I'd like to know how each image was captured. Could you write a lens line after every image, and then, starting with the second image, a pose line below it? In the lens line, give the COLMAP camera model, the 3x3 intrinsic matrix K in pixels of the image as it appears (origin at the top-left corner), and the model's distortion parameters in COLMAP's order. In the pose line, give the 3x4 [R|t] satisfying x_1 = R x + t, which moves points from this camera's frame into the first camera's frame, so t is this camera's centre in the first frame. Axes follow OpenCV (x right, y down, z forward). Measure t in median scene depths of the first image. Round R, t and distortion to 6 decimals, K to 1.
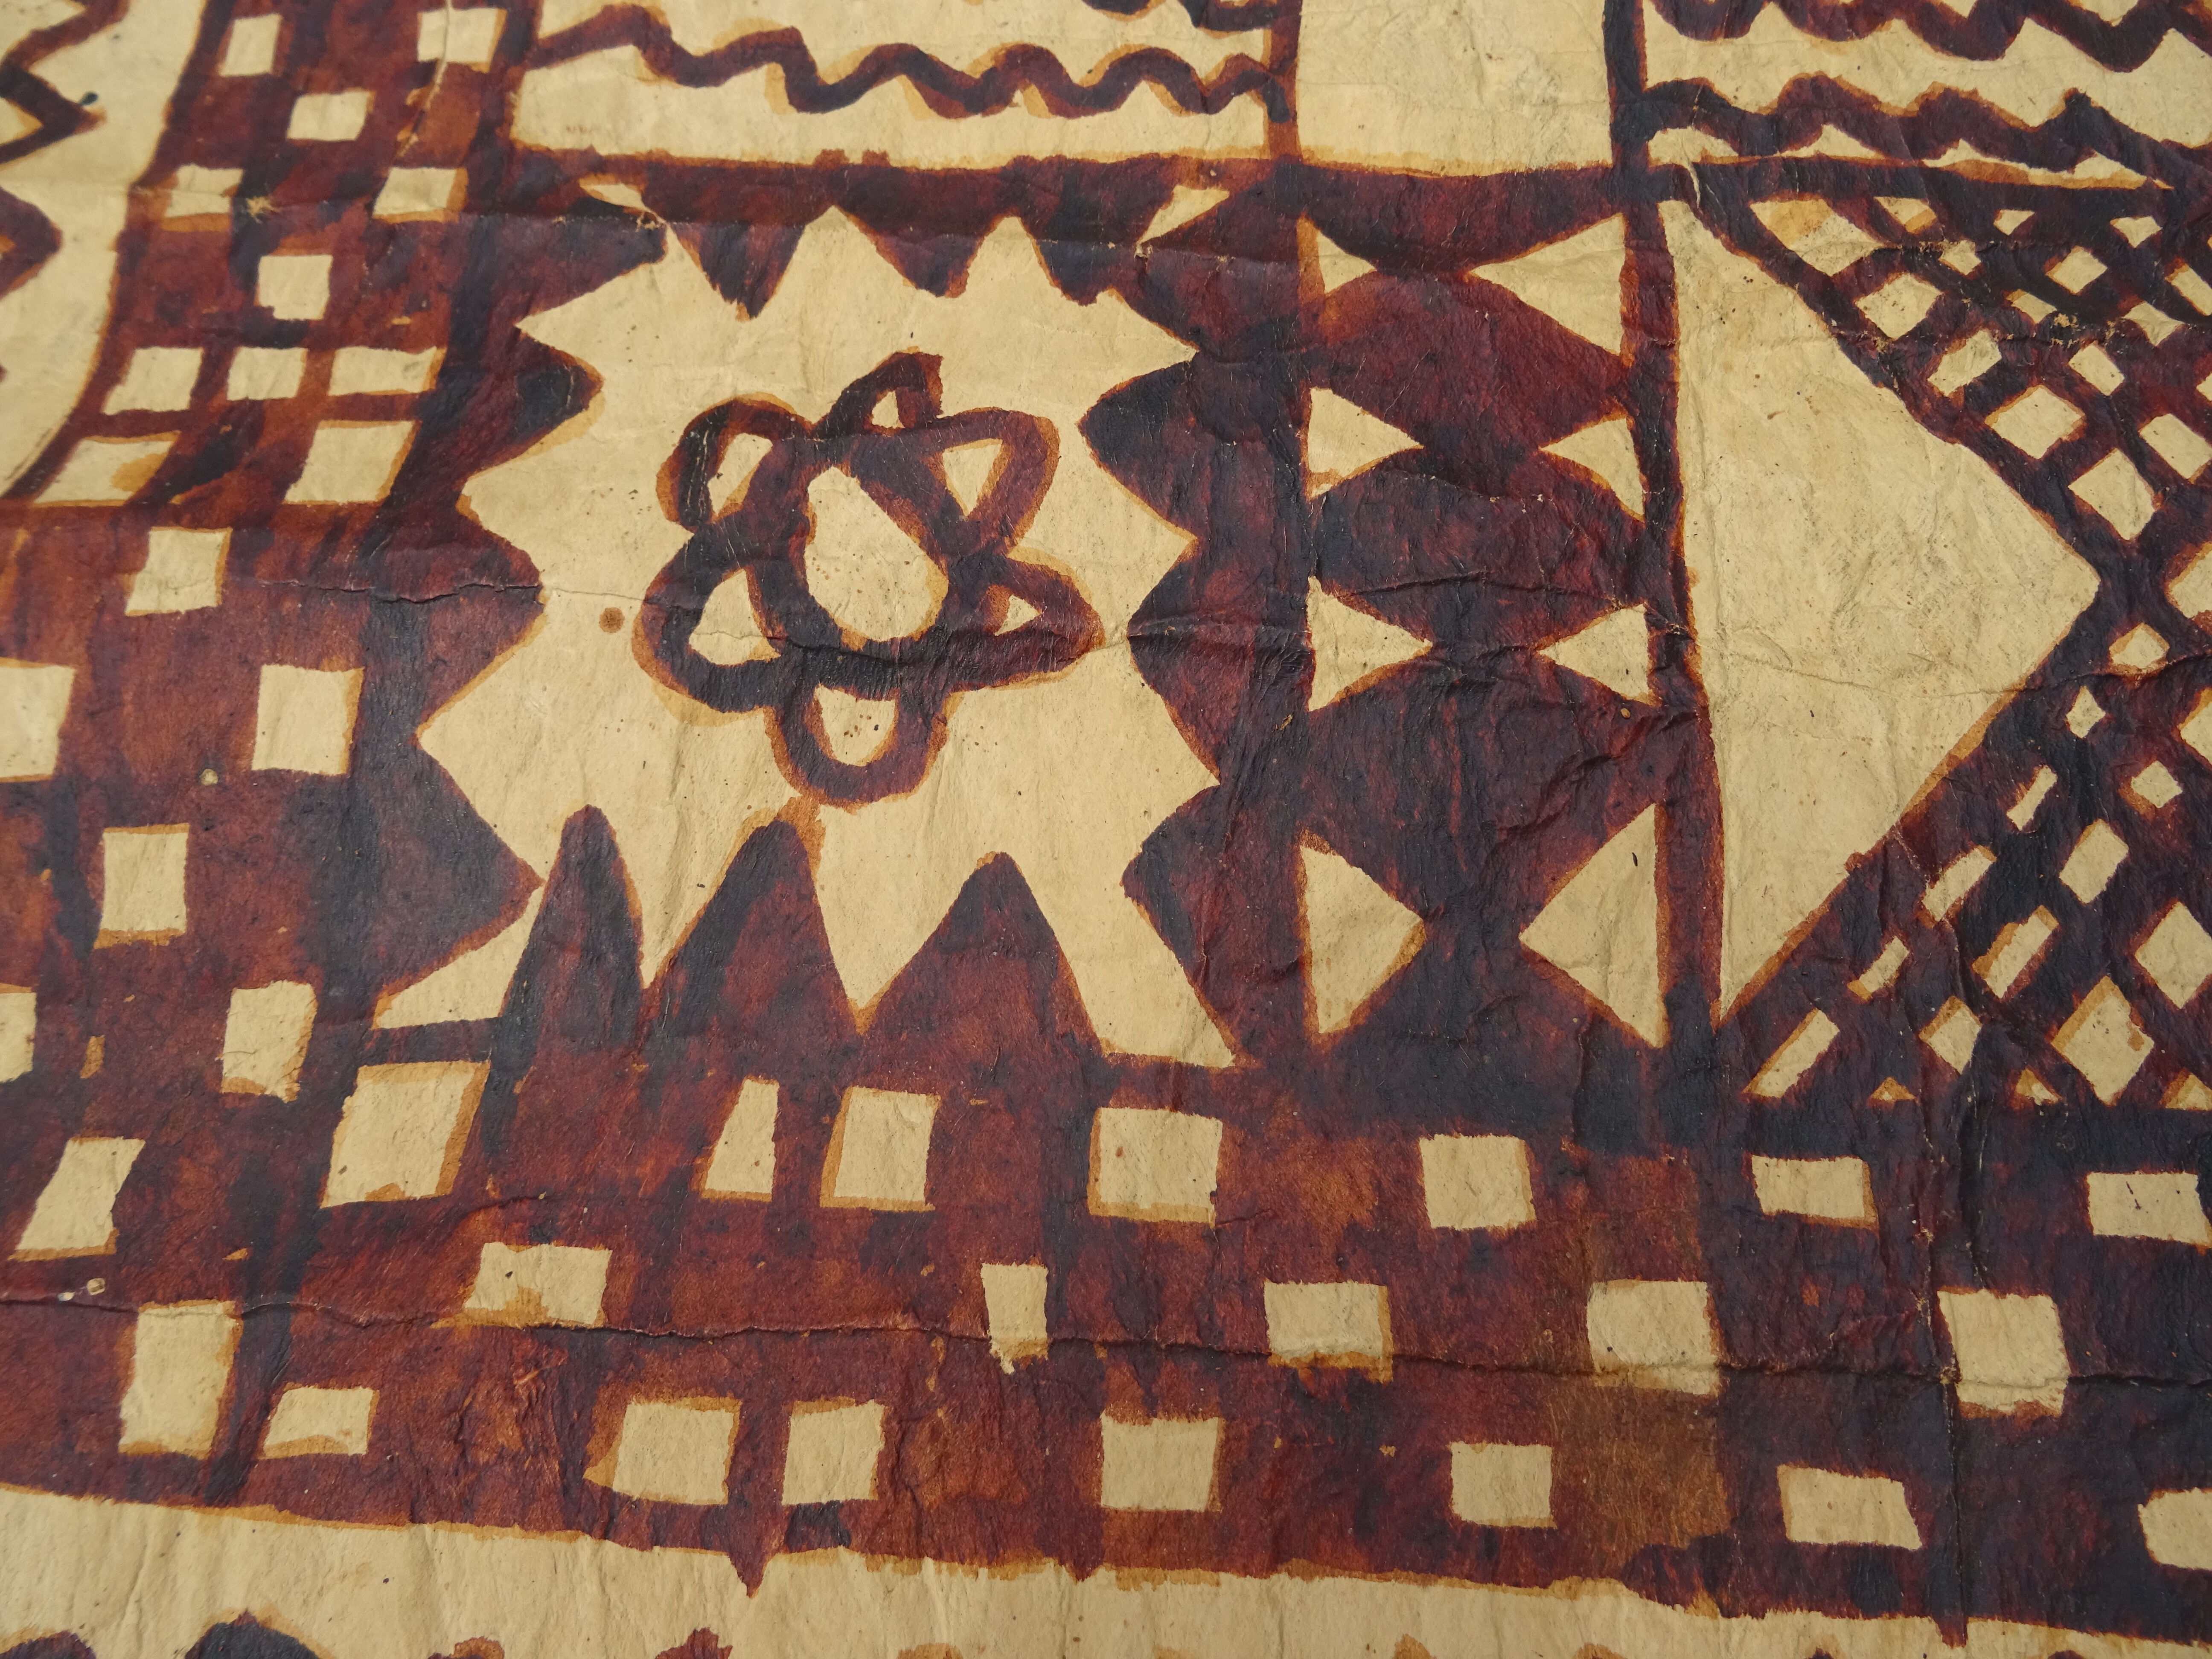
lens RADIAL K [[1584.1, 0, 1100.8], [0, 1584.1, 831.5], [0, 0, 1]] dist [-0.002000, -0.004660]
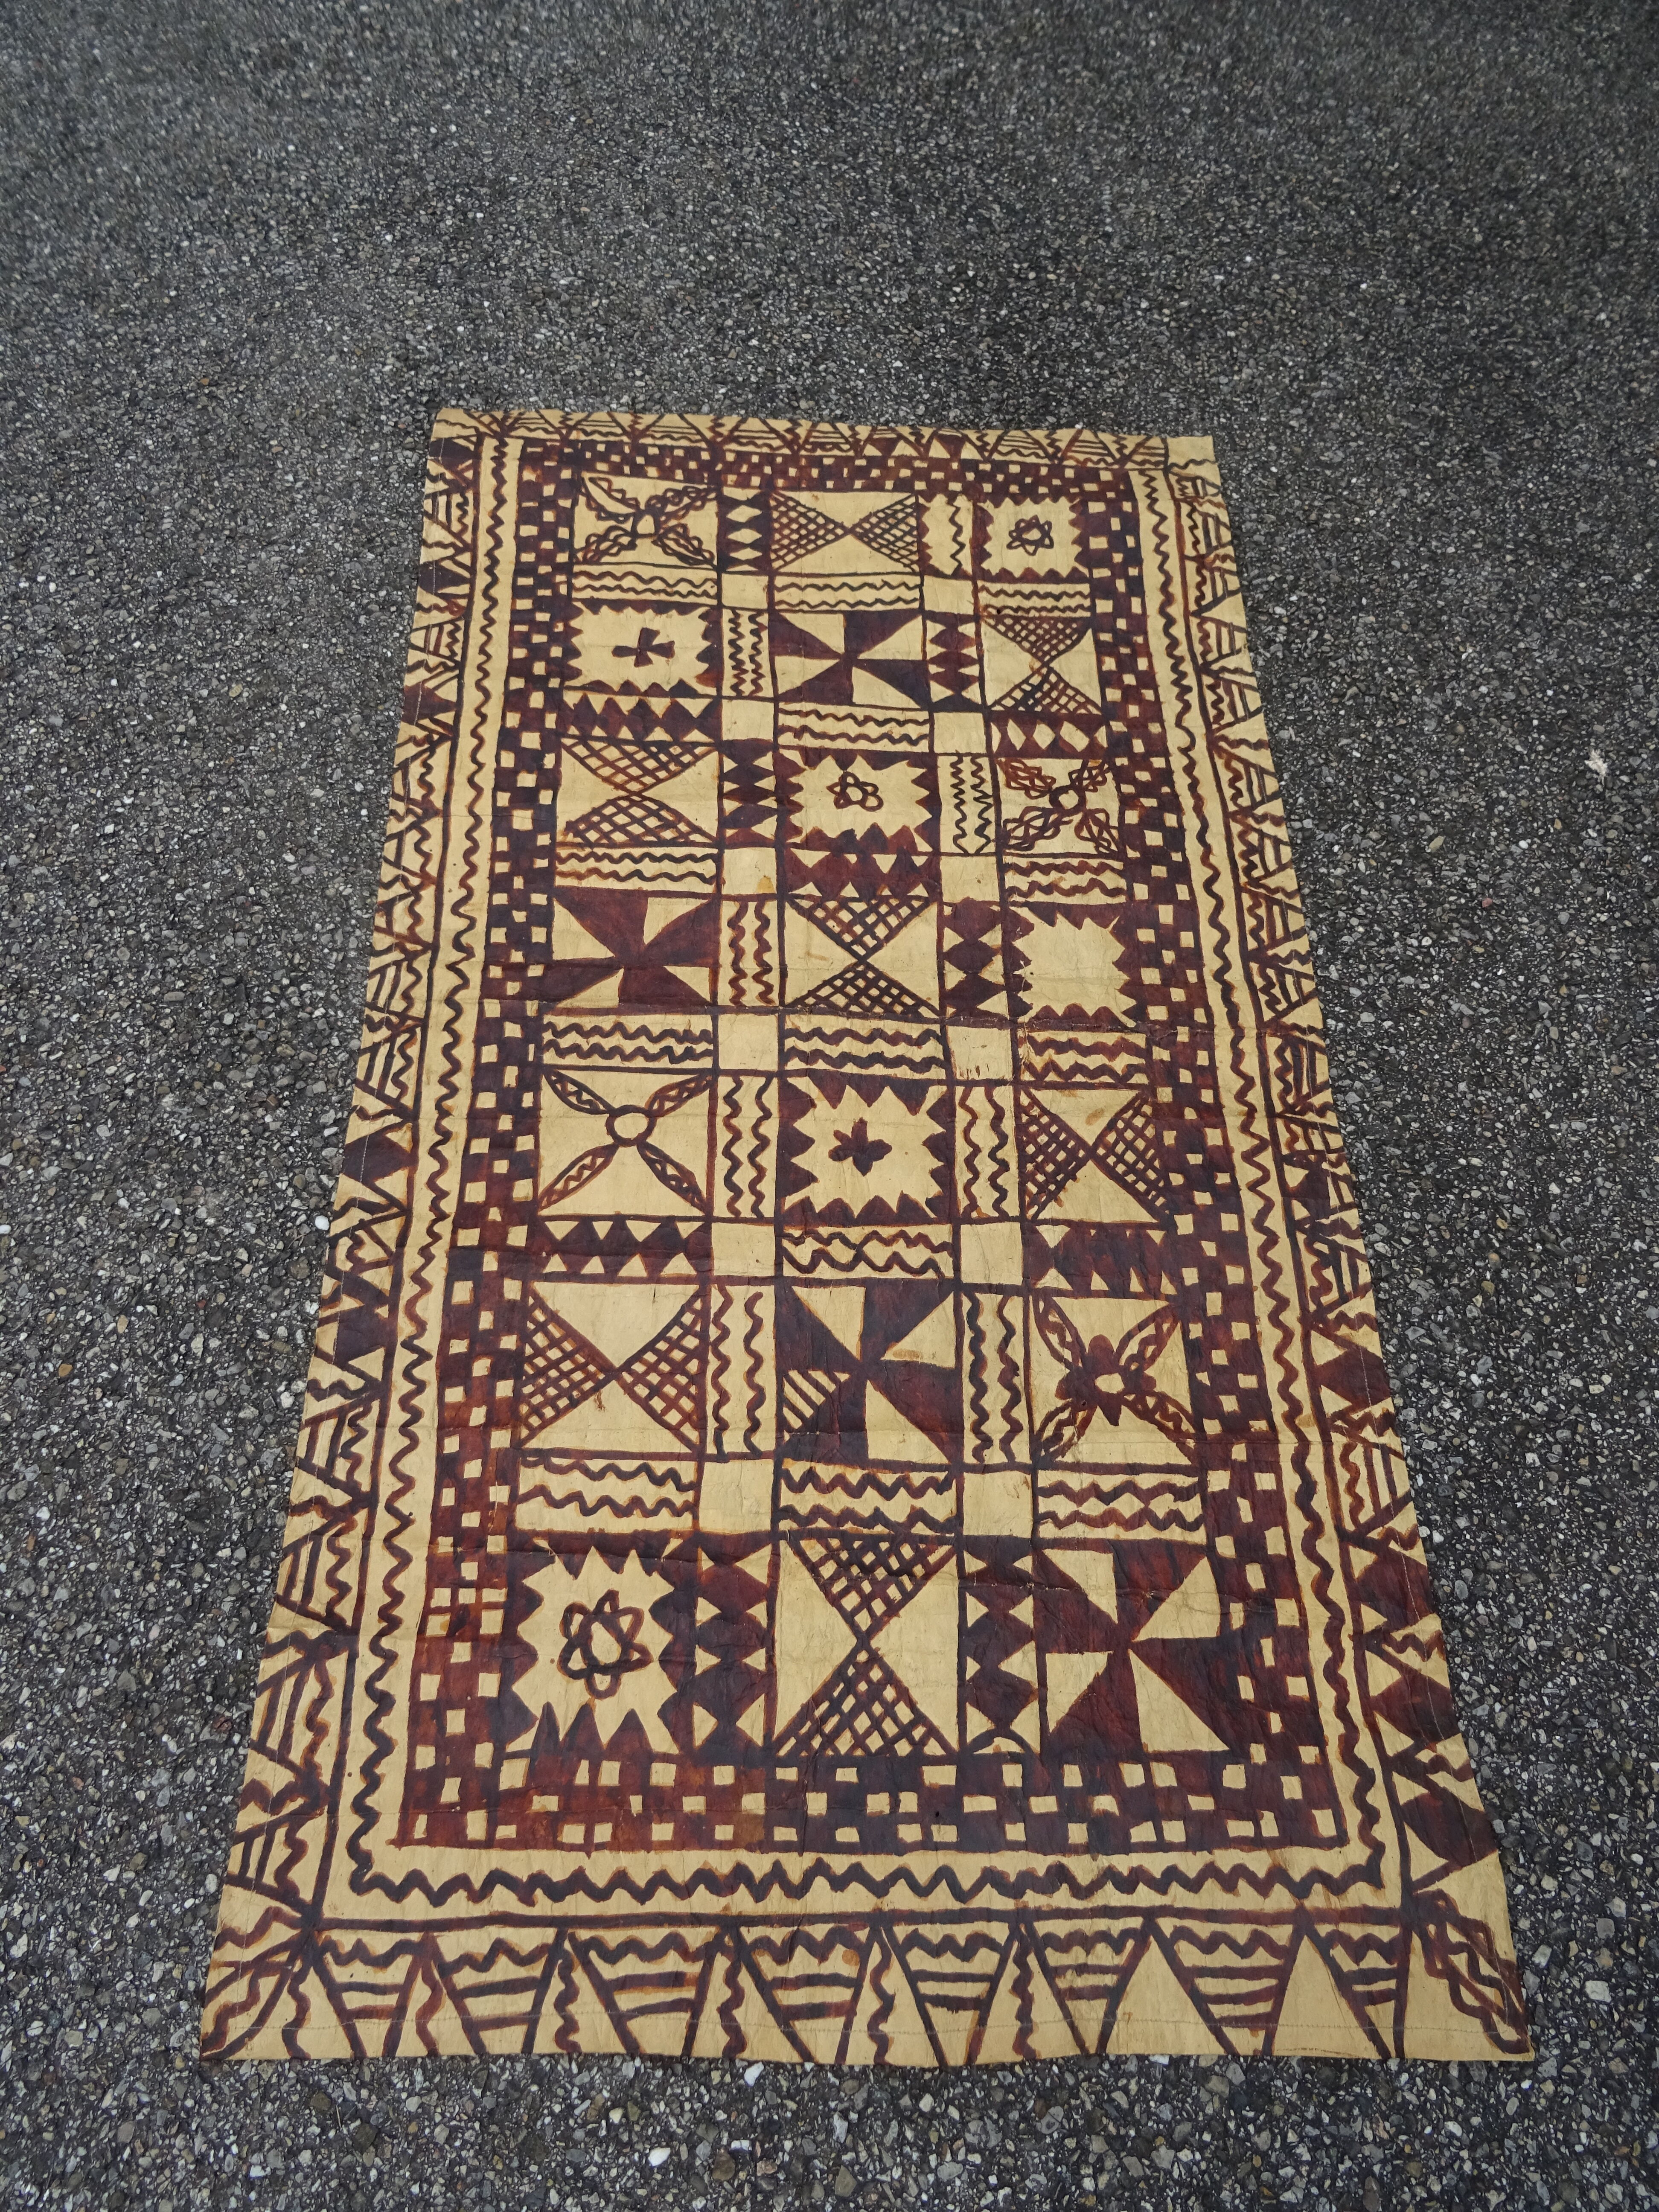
lens RADIAL K [[1584.1, 0, 835.8], [0, 1584.1, 1103.1], [0, 0, 1]] dist [-0.002000, -0.004660]
pose [[0.995428, -0.003062, 0.095465, 0.102138], [0.020172, 0.983681, -0.178787, -0.942937], [-0.093360, 0.179895, 0.979245, -4.205892]]
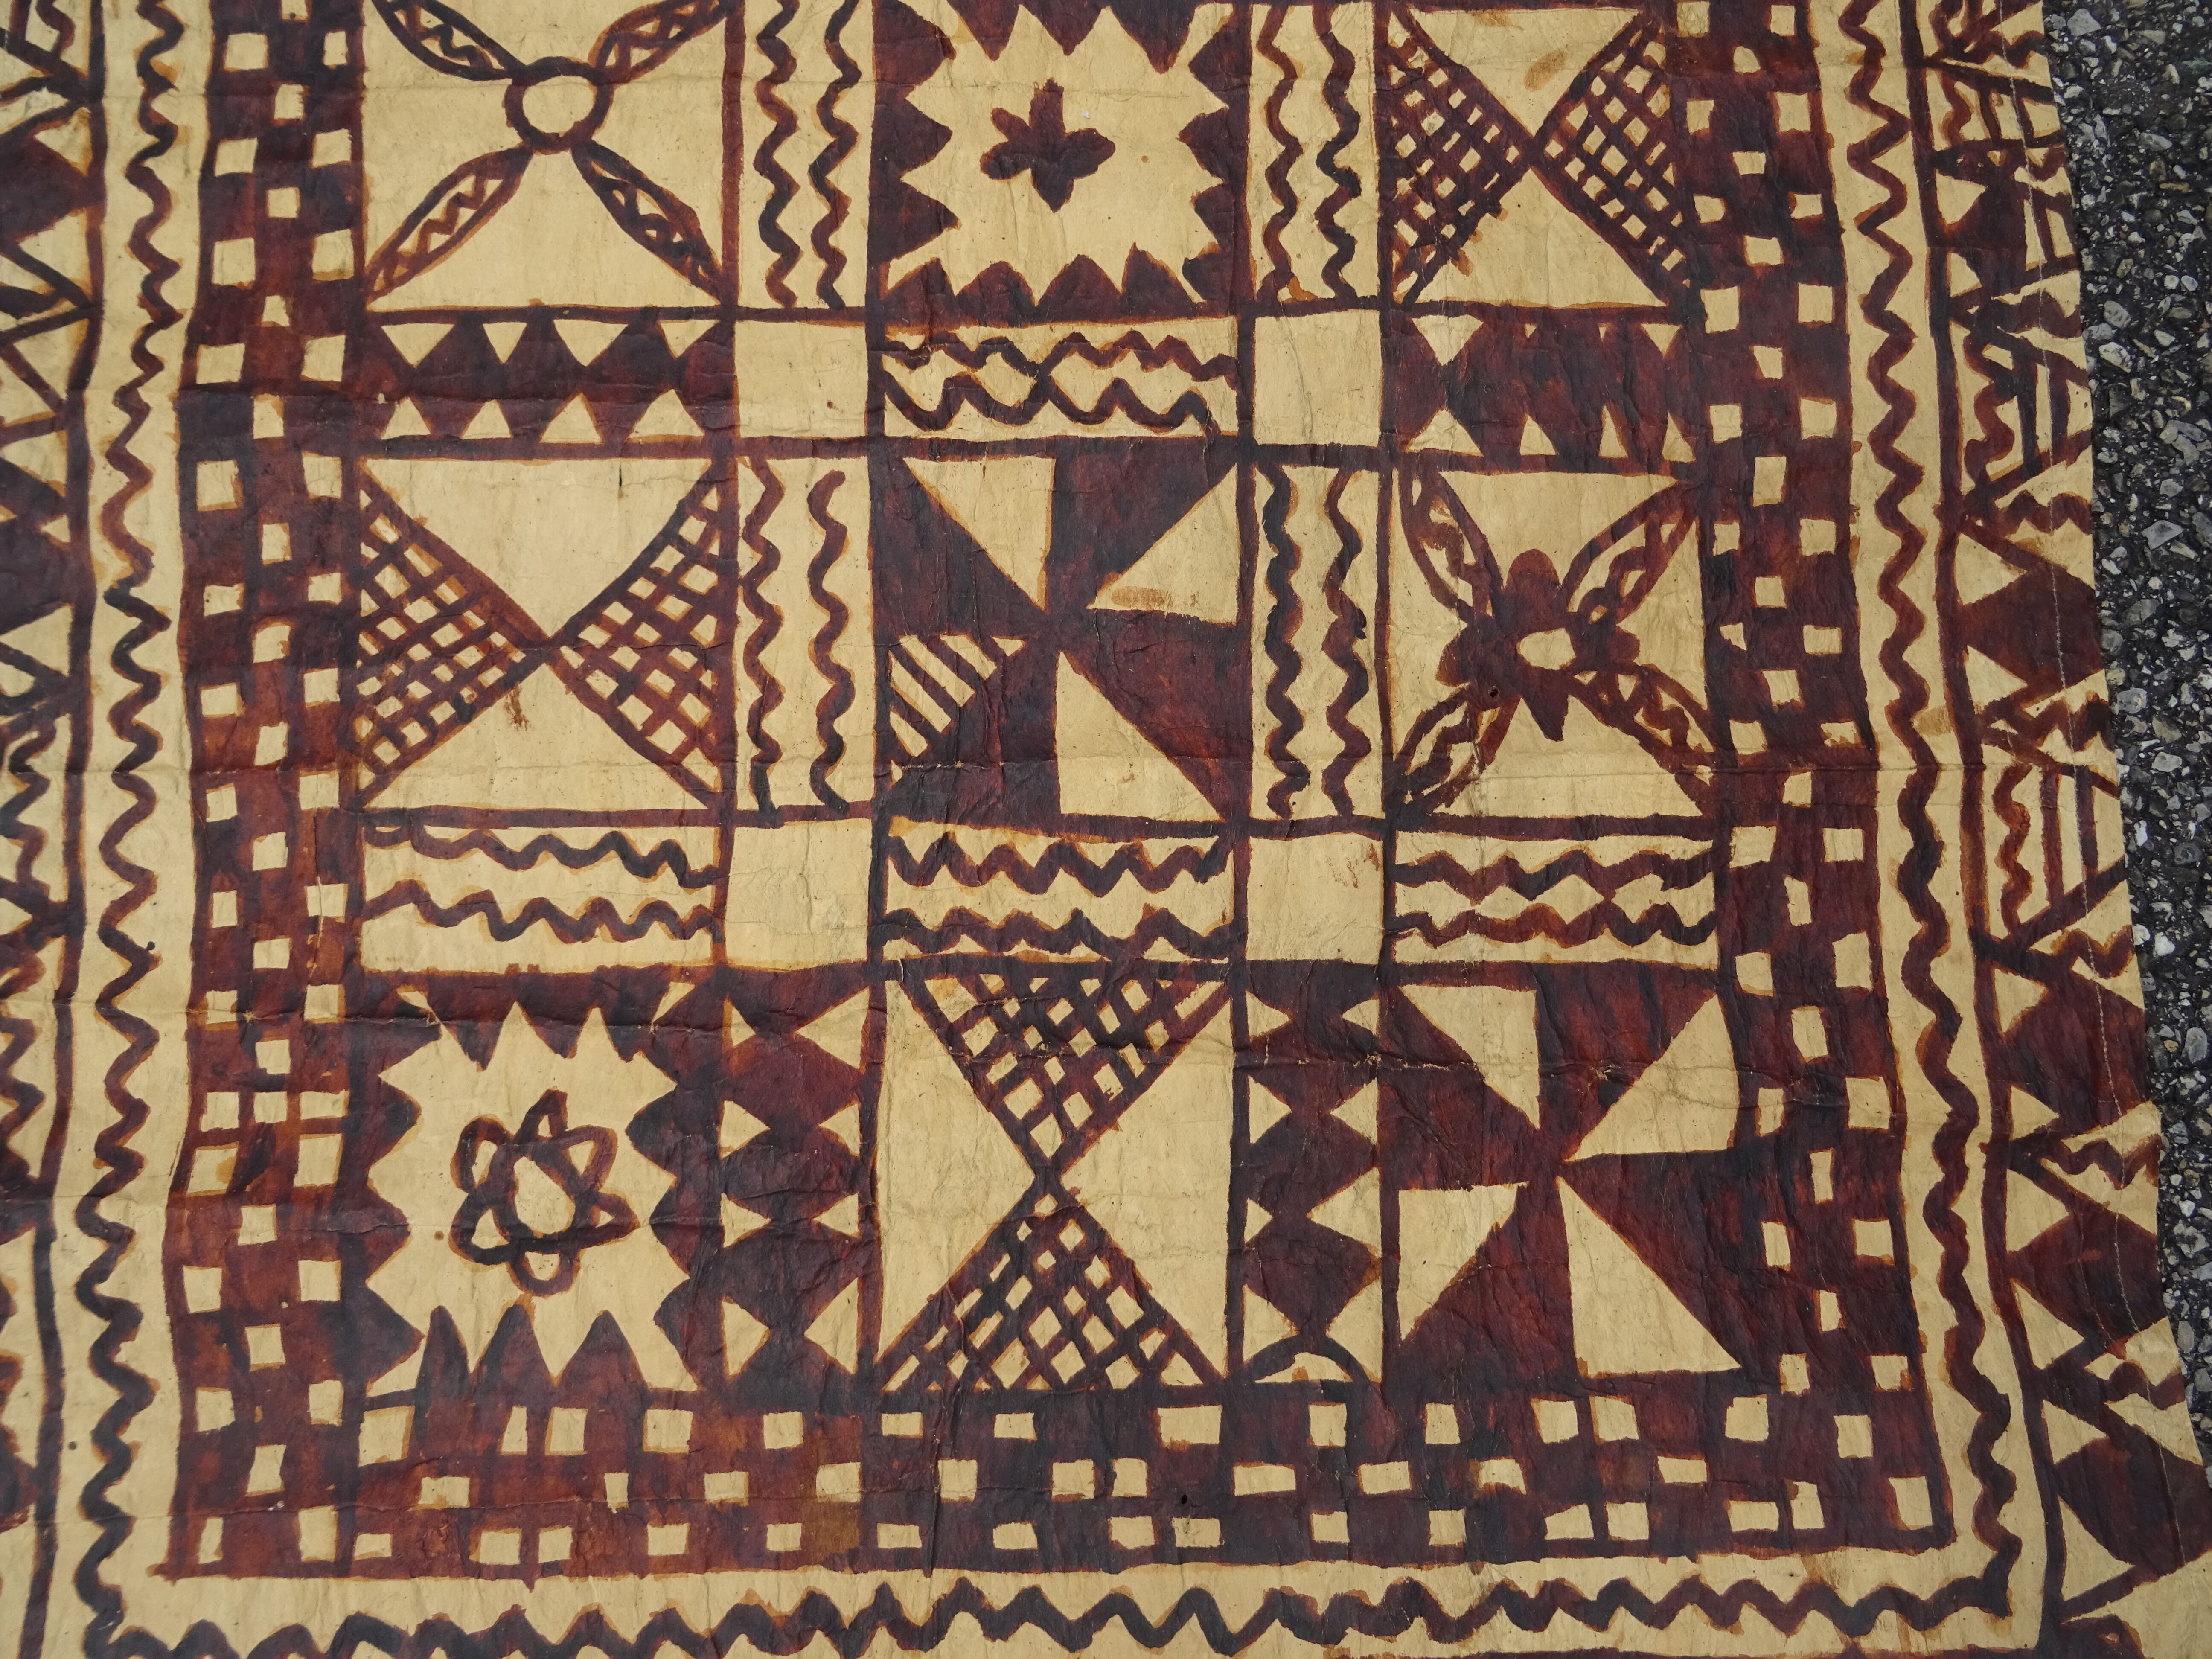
lens RADIAL K [[1584.1, 0, 1105.3], [0, 1584.1, 811.9], [0, 0, 1]] dist [-0.002000, -0.004660]
pose [[0.996236, -0.050730, 0.070291, 0.606129], [0.032816, 0.971233, 0.235858, -1.352991], [-0.080234, -0.232663, 0.969242, -1.372514]]
